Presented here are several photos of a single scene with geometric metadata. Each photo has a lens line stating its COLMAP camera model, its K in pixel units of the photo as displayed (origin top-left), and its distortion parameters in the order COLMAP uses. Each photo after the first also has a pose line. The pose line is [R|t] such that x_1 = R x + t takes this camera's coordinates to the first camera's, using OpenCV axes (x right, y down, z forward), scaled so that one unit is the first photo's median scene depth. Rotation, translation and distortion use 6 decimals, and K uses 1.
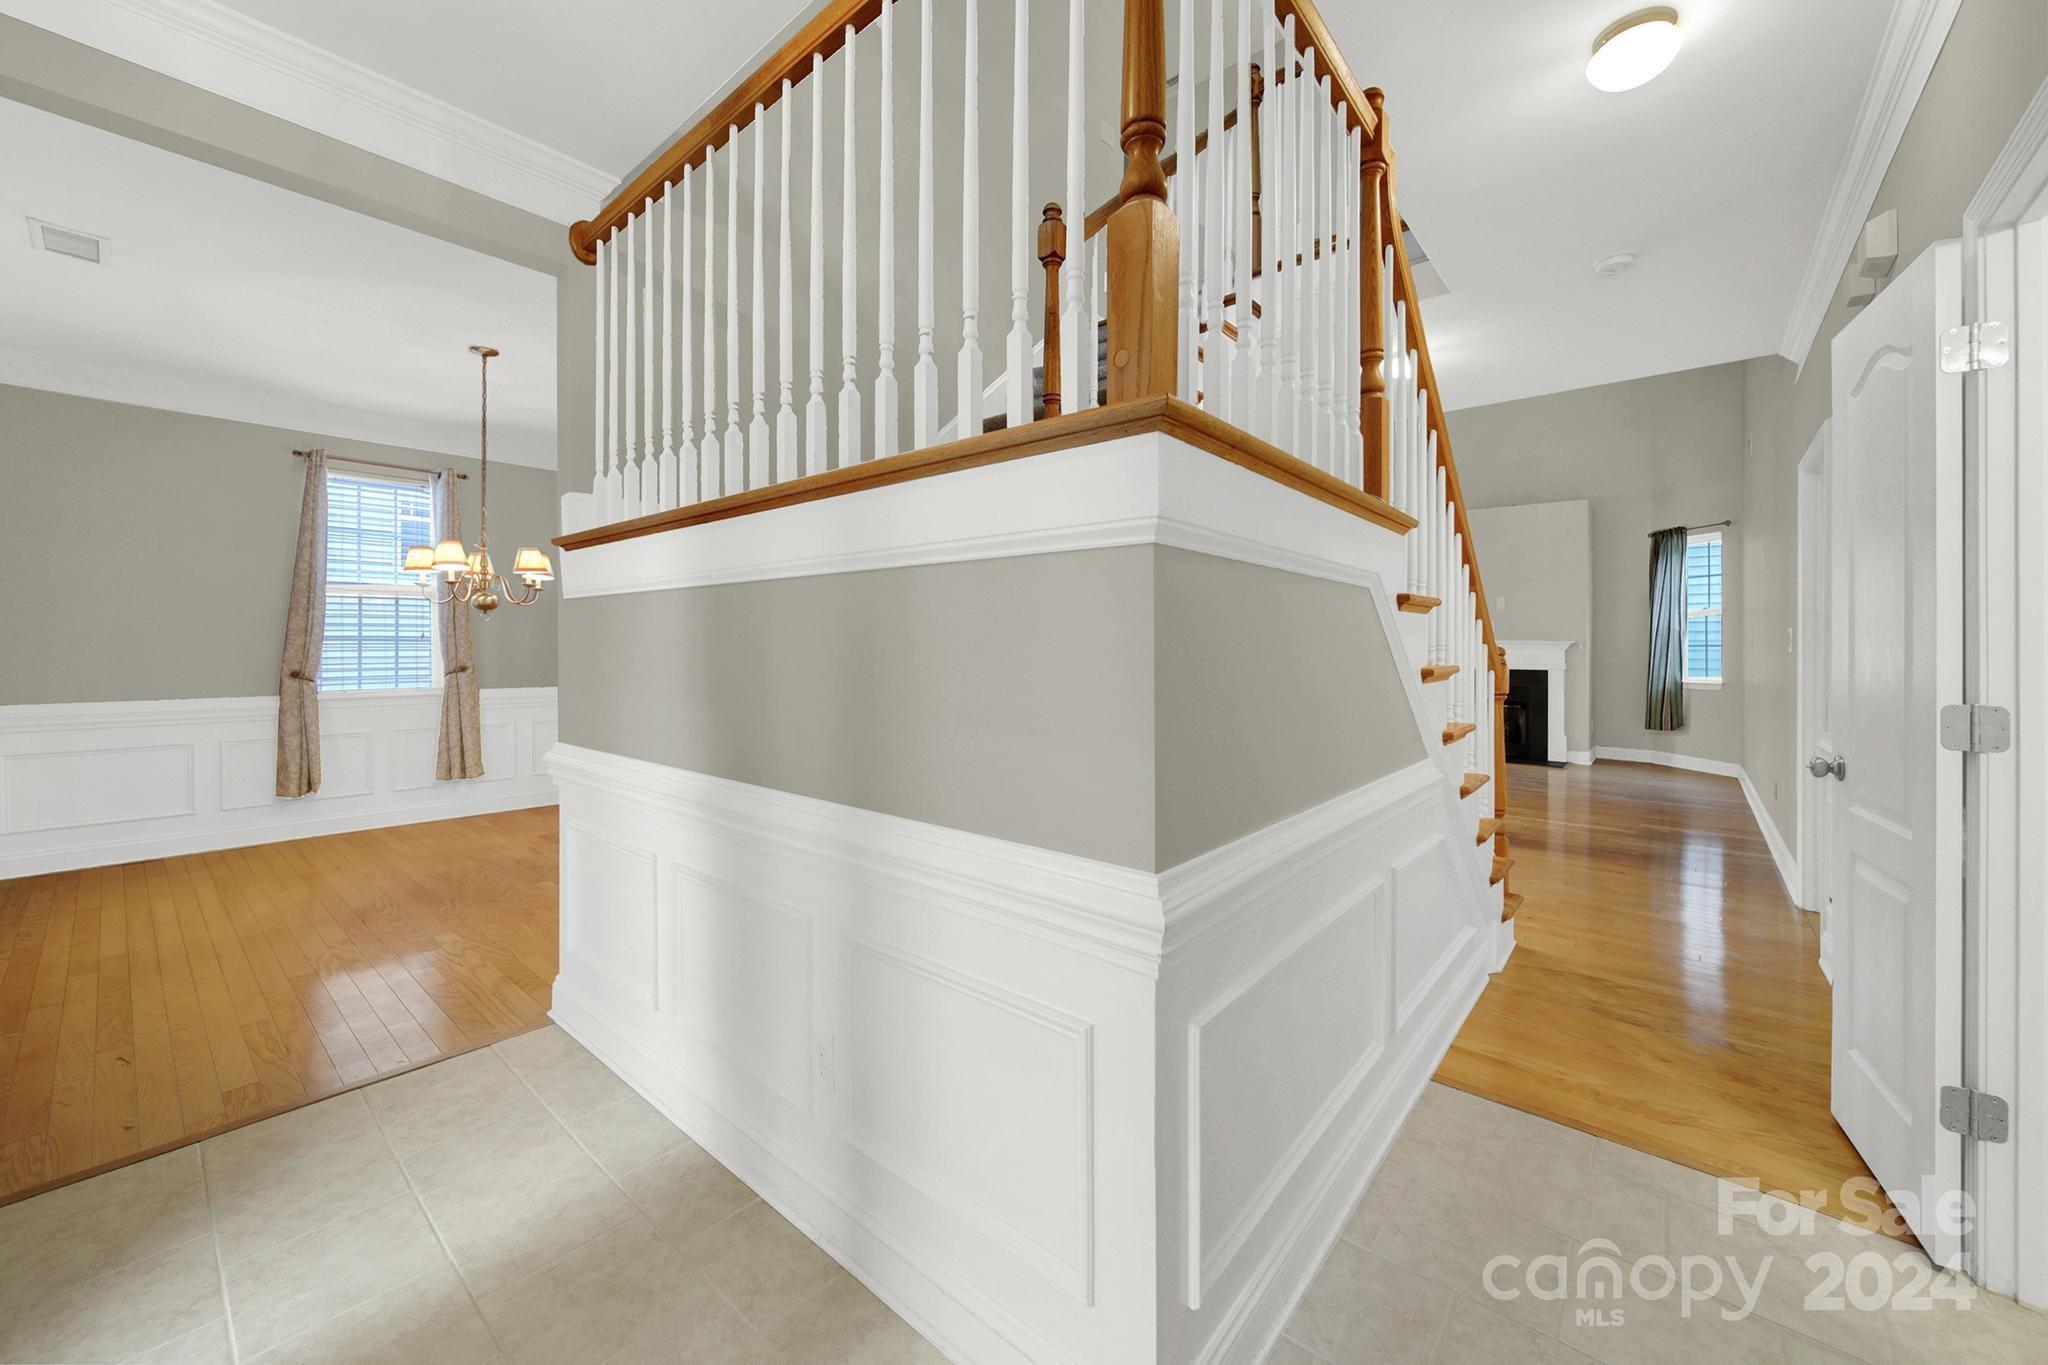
lens RADIAL K [[780.7, 0, 1013.3], [0, 780.7, 647.6], [0, 0, 1]] dist [-0.001023, -0.000218]
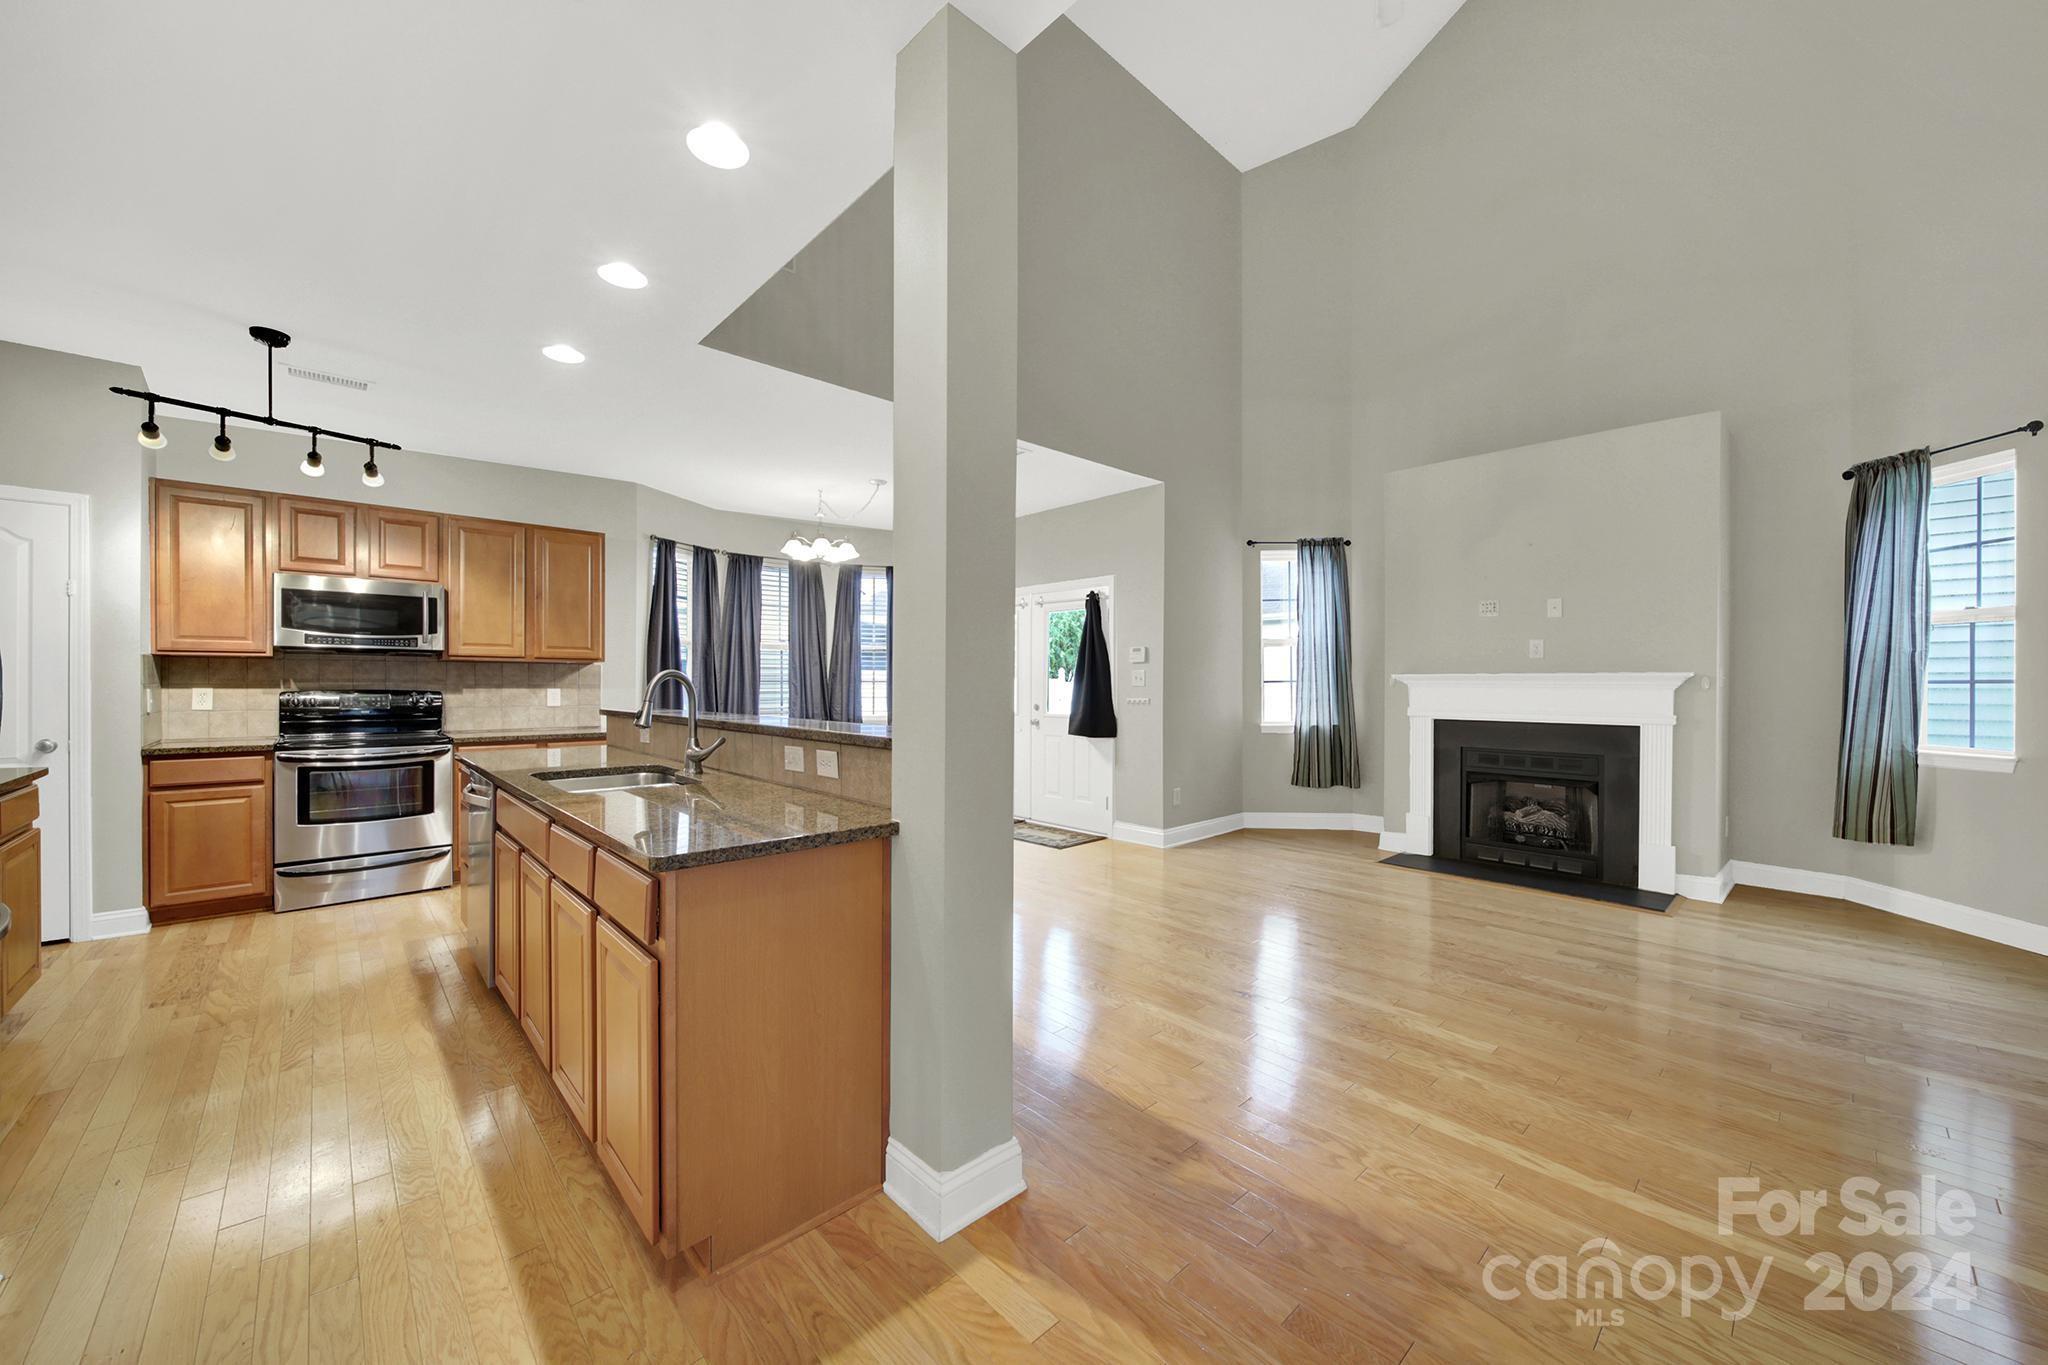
lens RADIAL K [[760.2, 0, 1031.9], [0, 760.2, 688.6], [0, 0, 1]] dist [0.000201, -0.000557]
pose [[0.995068, 0.003106, -0.099148, 0.469997], [-0.002658, 0.999986, 0.004650, 0.001442], [0.099161, -0.004364, 0.995062, 0.639518]]
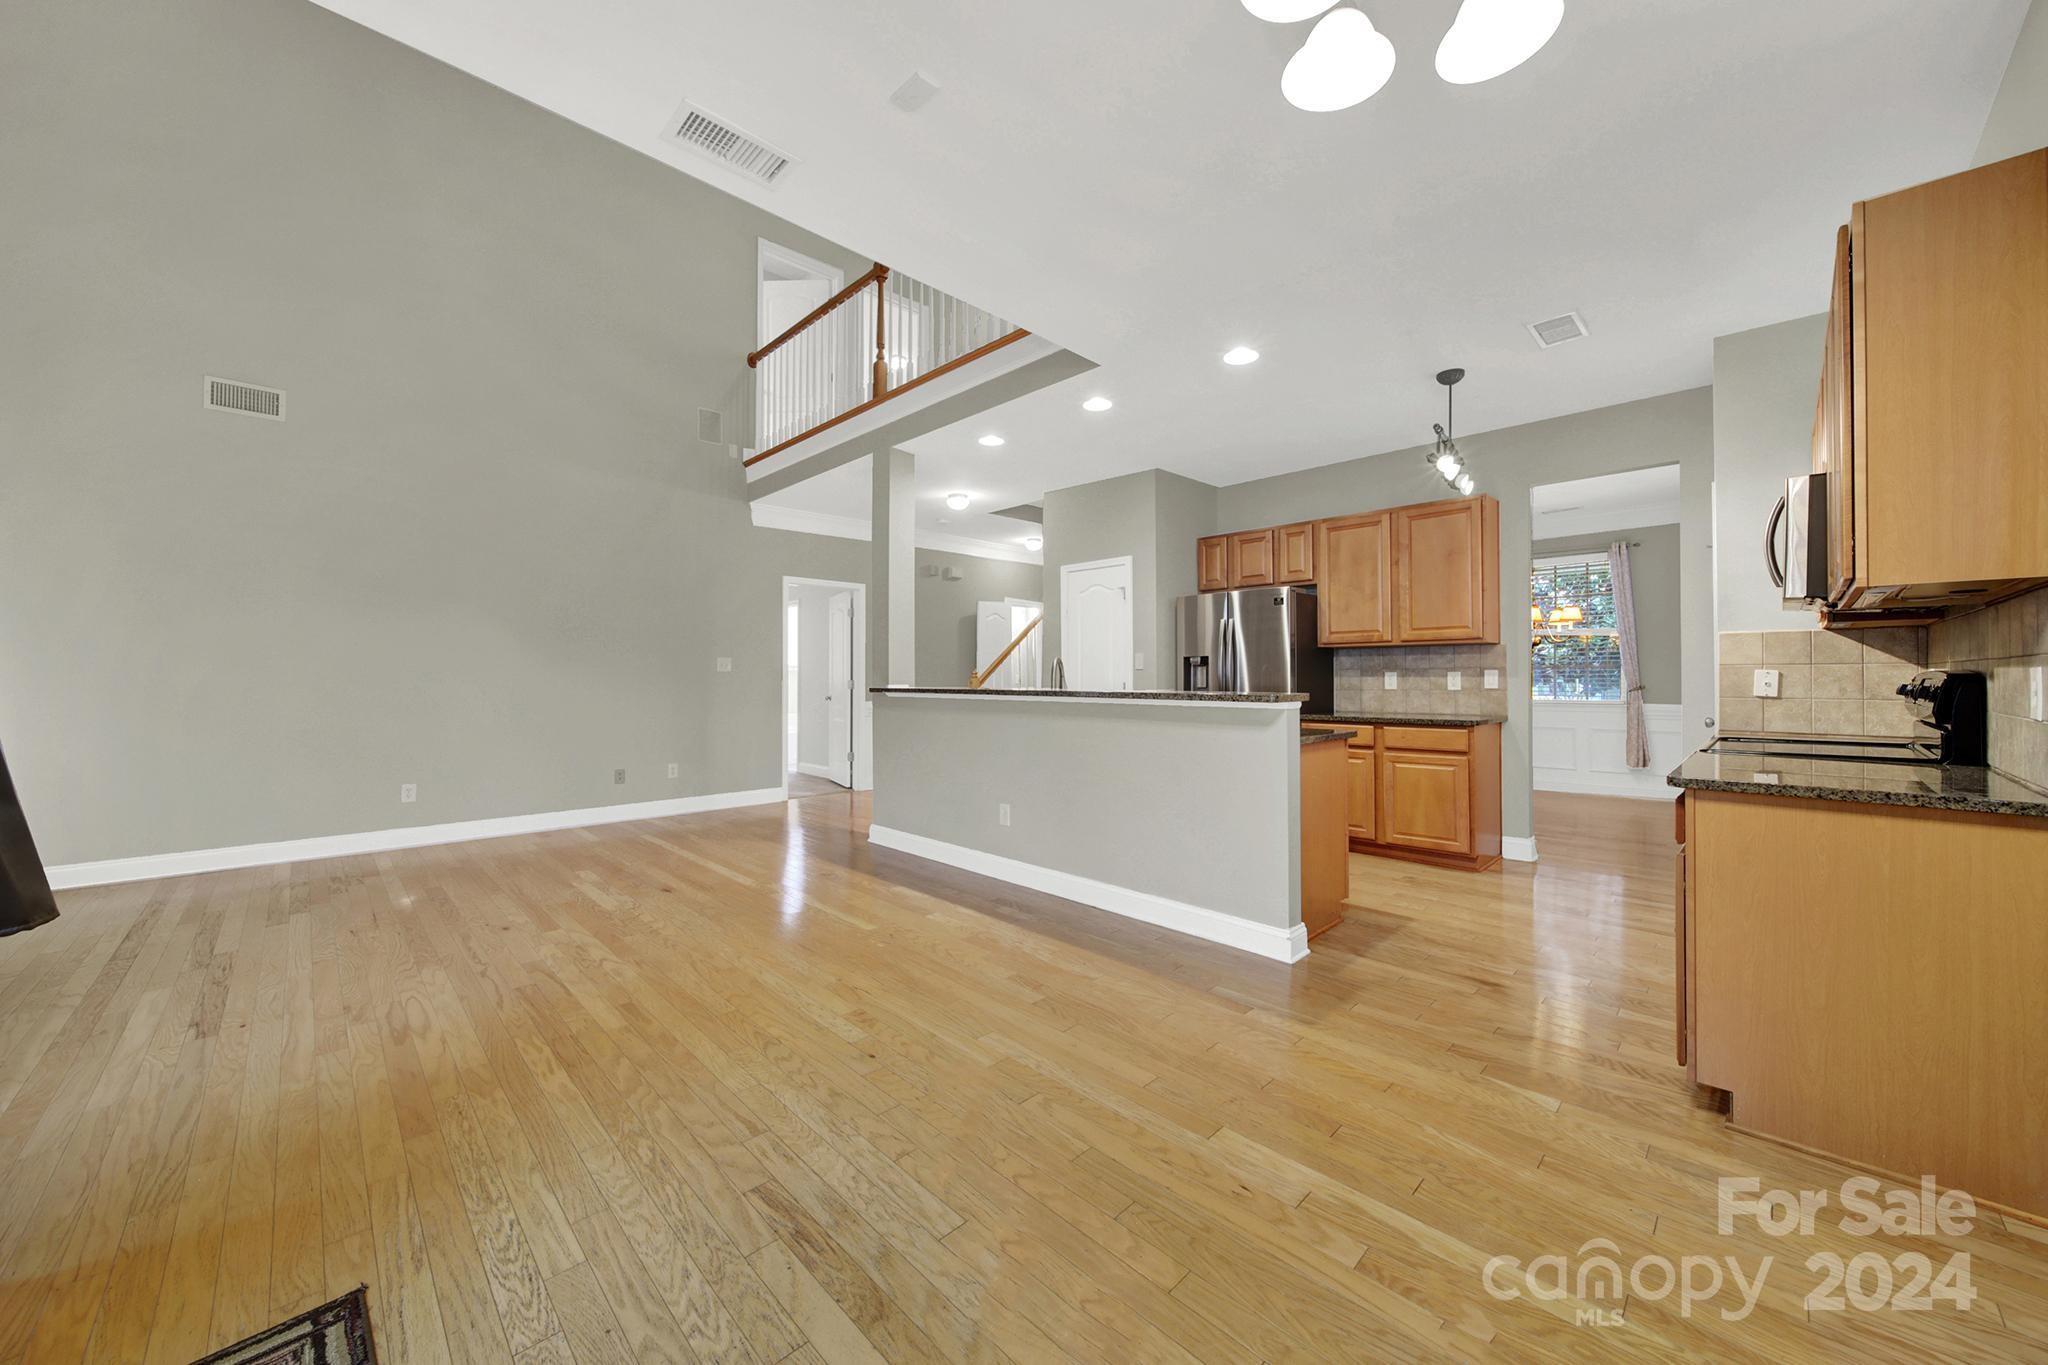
lens RADIAL K [[742.4, 0, 1026.6], [0, 742.4, 673.6], [0, 0, 1]] dist [-0.001151, -0.000275]
pose [[-0.996850, 0.001553, 0.079292, 0.155687], [0.001437, 0.999998, -0.001524, 0.011184], [-0.079294, -0.001406, -0.996850, 1.906351]]
